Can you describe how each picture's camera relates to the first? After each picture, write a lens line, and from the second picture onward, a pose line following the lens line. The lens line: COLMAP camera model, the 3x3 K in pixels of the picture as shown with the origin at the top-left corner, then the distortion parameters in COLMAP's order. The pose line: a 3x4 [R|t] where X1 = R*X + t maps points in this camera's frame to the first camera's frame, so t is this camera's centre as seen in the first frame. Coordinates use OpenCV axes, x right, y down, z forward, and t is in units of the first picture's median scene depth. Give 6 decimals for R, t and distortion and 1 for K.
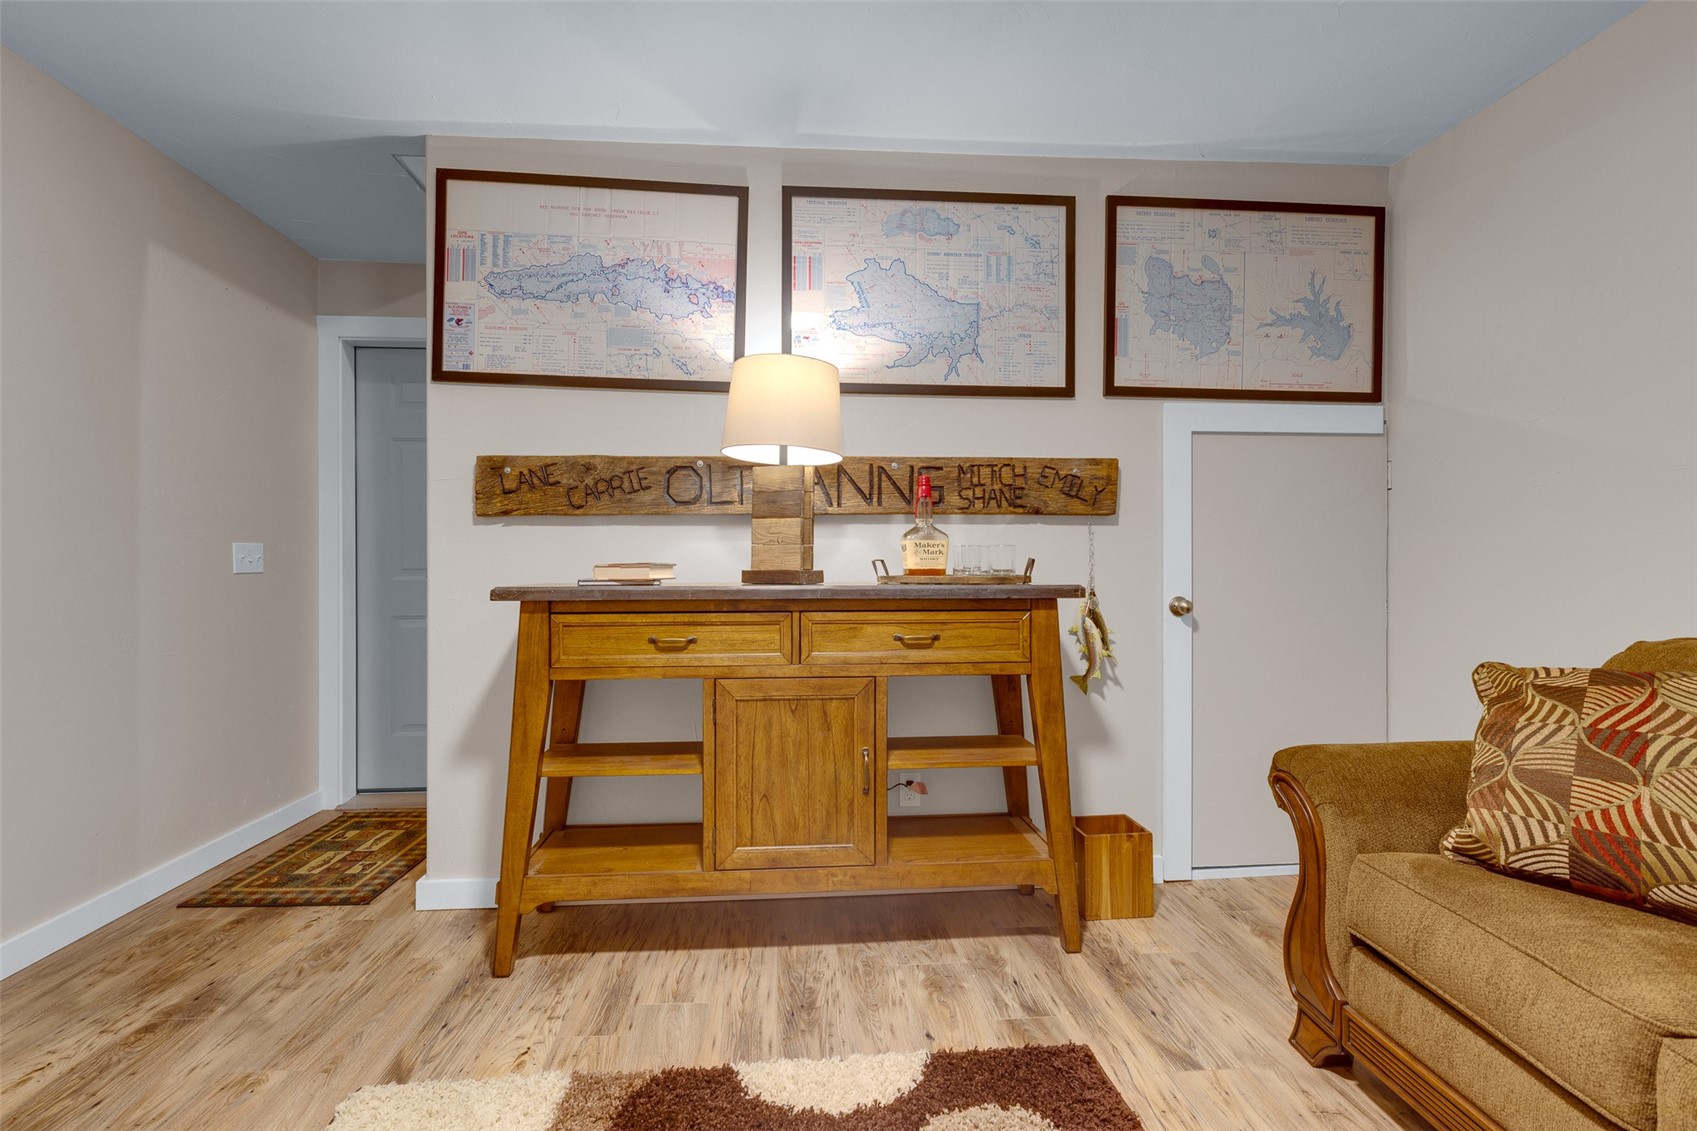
lens RADIAL K [[779.8, 0, 849.8], [0, 779.8, 564.2], [0, 0, 1]] dist [-0.000289, -0.000031]
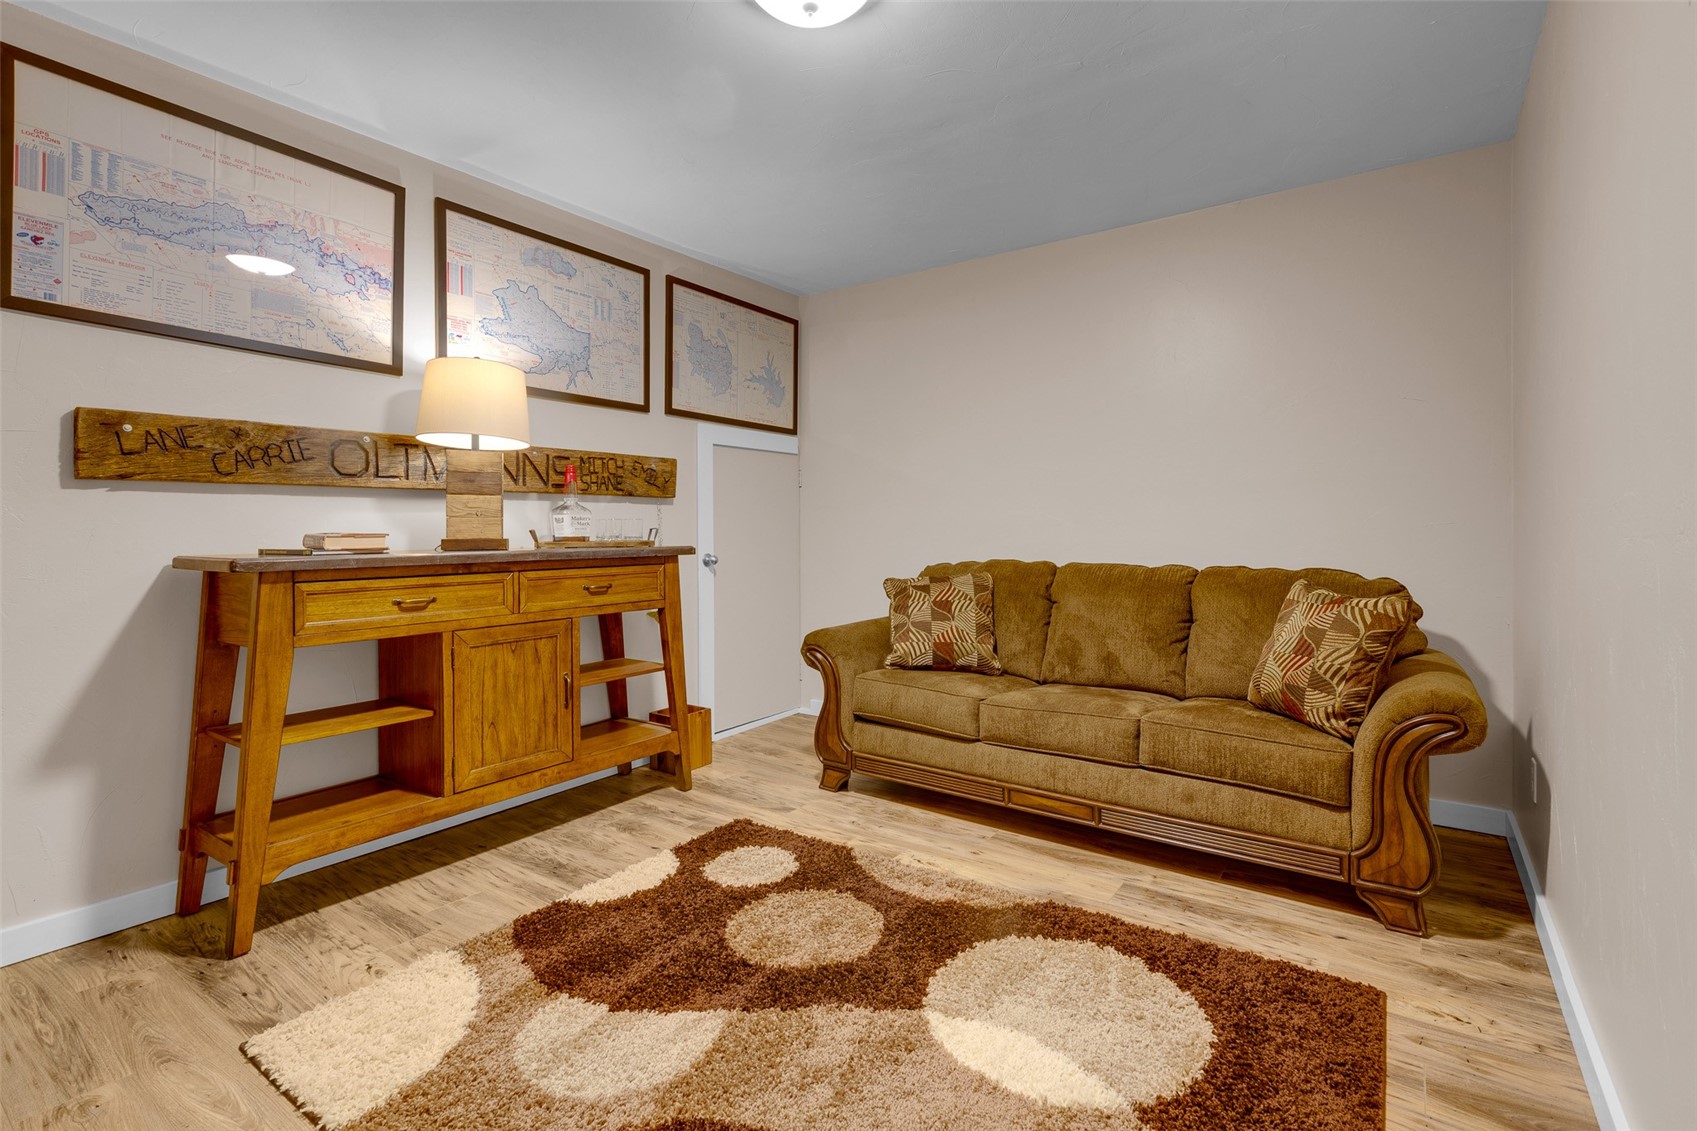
lens RADIAL K [[780.5, 0, 848.4], [0, 780.5, 531.3], [0, 0, 1]] dist [0.001116, 0.000120]
pose [[0.641630, -0.003464, 0.767006, -0.589418], [0.003677, 0.999992, 0.001440, -0.002738], [-0.767005, 0.001896, 0.641638, -0.181806]]
